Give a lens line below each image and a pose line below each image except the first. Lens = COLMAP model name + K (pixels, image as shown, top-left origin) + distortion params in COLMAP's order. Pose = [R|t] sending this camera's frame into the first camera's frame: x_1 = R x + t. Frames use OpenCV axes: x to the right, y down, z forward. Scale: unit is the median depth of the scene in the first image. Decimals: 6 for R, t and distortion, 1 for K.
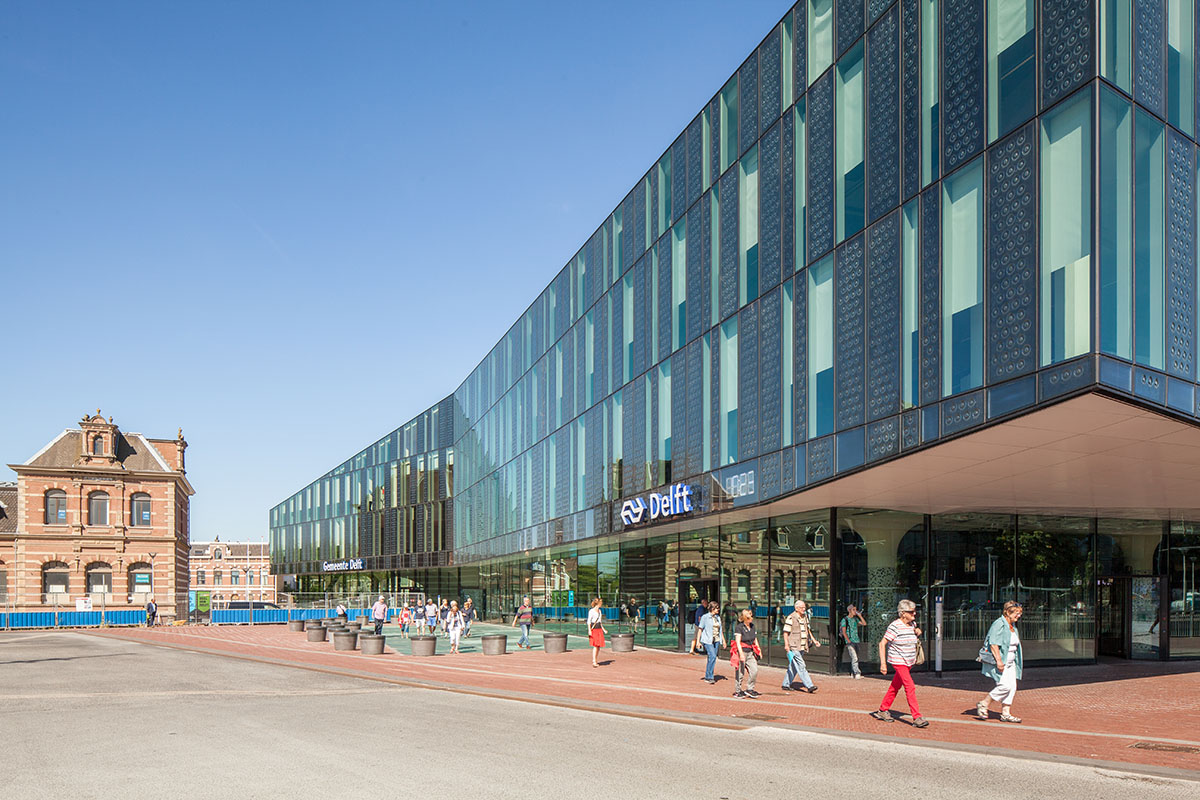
lens RADIAL K [[865.2, 0, 600.0], [0, 865.2, 400.0], [0, 0, 1]] dist [-0.000121, -0.000403]
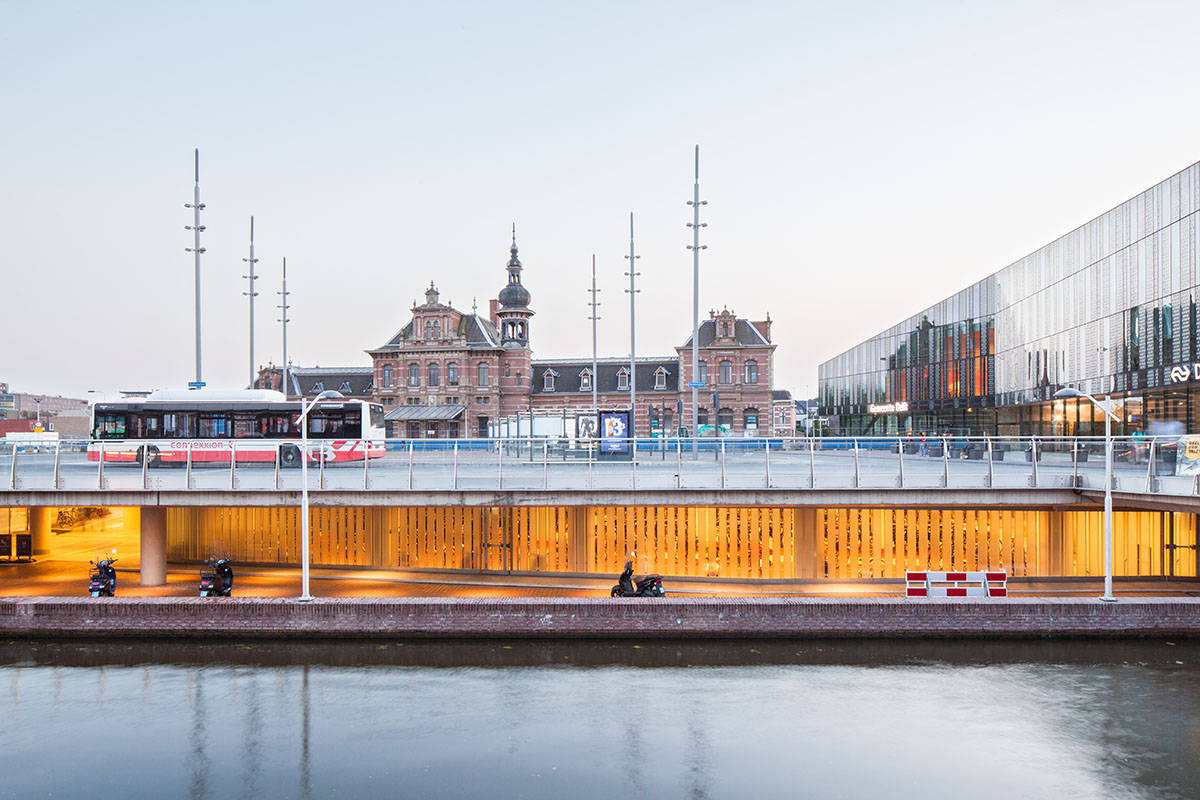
lens RADIAL K [[865.2, 0, 600.0], [0, 865.2, 400.0], [0, 0, 1]] dist [-0.000121, -0.000403]
pose [[0.866119, -0.020161, -0.499432, -0.038668], [0.110667, 0.982123, 0.152274, -0.075886], [0.487433, -0.187158, 0.852866, -0.362853]]
